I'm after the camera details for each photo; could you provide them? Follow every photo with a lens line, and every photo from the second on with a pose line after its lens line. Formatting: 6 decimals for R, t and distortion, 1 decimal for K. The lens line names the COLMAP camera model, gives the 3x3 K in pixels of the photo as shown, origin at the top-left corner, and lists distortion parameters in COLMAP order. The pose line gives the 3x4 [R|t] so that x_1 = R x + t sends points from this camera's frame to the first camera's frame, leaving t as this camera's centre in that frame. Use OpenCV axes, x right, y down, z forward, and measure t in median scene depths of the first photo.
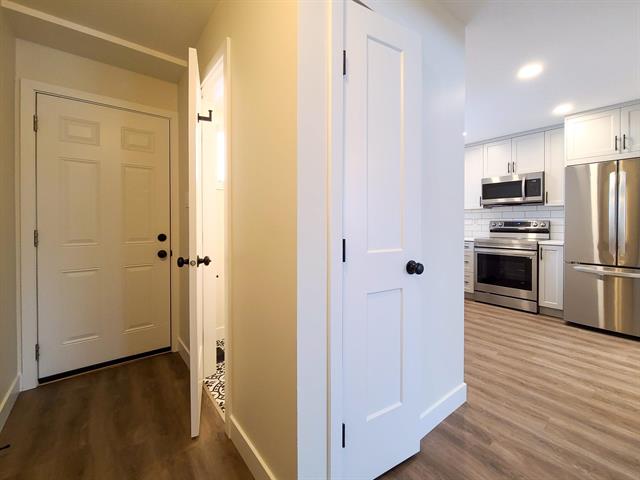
lens RADIAL K [[277.1, 0, 323.4], [0, 277.1, 236.6], [0, 0, 1]] dist [-0.002372, -0.000079]
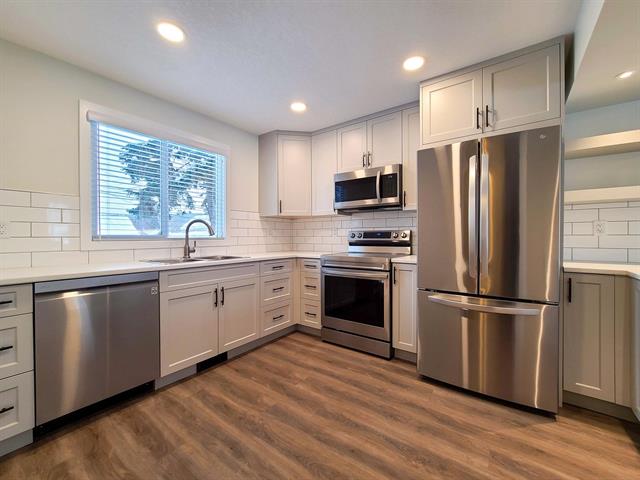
lens RADIAL K [[262.2, 0, 317.7], [0, 262.2, 248.7], [0, 0, 1]] dist [-0.002270, -0.000436]
pose [[0.972885, -0.008655, 0.231128, 0.433690], [0.009243, 0.999956, -0.001462, -0.008440], [-0.231106, 0.003559, 0.972922, 0.383352]]
